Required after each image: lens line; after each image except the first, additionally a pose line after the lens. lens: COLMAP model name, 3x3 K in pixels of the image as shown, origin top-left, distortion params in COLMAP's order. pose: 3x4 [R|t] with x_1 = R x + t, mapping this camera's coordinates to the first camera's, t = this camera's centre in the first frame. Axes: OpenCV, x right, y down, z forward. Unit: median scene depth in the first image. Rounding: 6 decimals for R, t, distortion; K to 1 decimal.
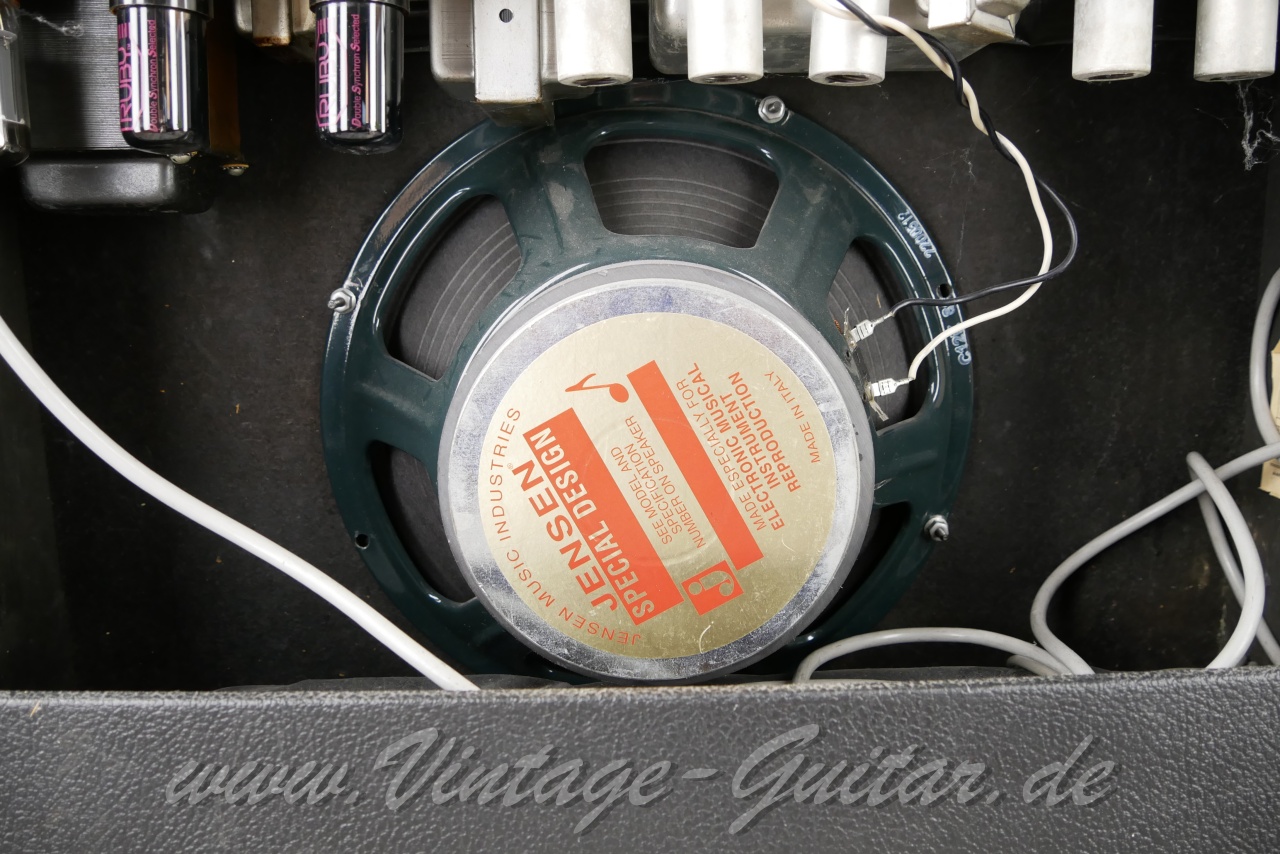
lens RADIAL K [[1054.9, 0, 637.8], [0, 1054.9, 424.5], [0, 0, 1]] dist [-0.070755, 0.028683]
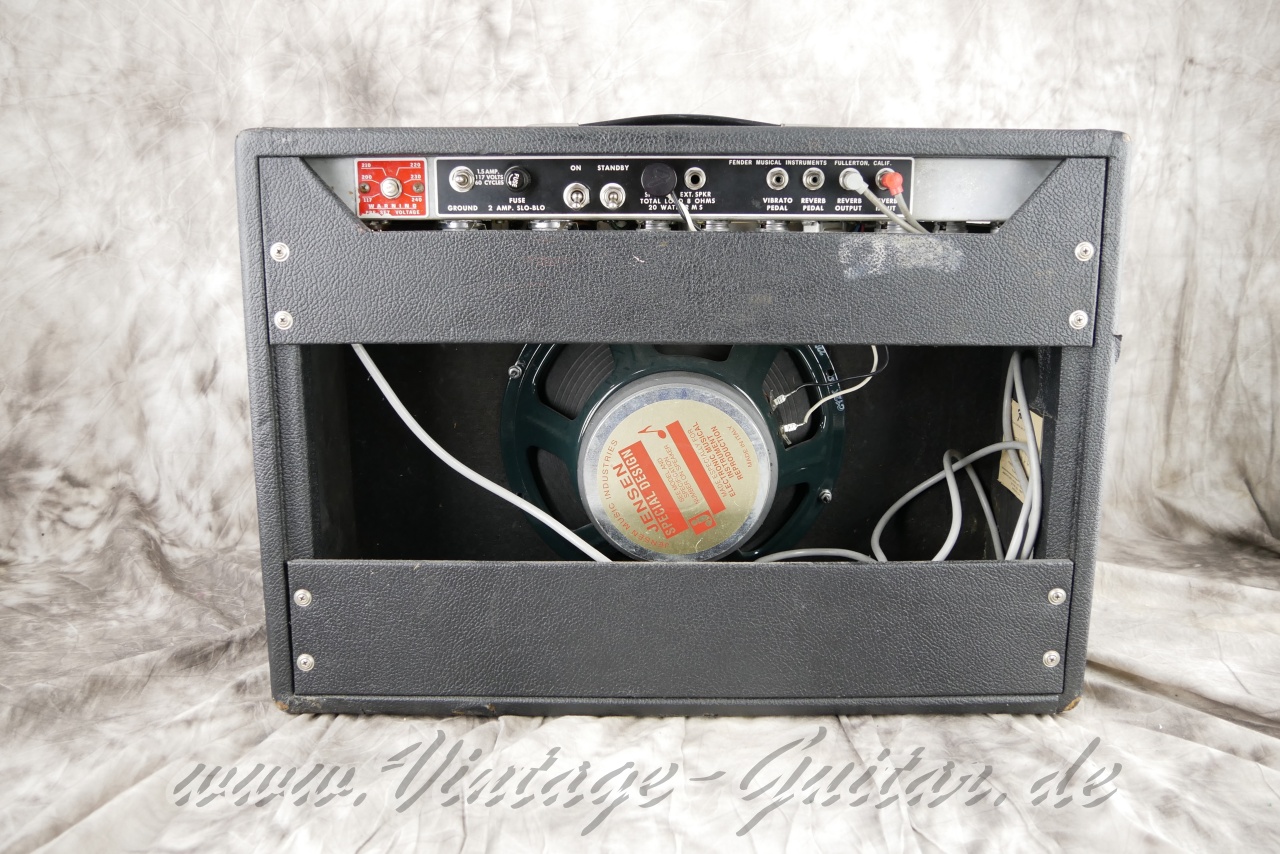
lens RADIAL K [[1054.9, 0, 637.7], [0, 1054.9, 428.9], [0, 0, 1]] dist [-0.070755, 0.028683]
pose [[0.999703, 0.020235, -0.013584, -0.037628], [-0.019539, 0.998580, 0.049569, -0.145803], [0.014568, -0.049289, 0.998678, -1.186412]]
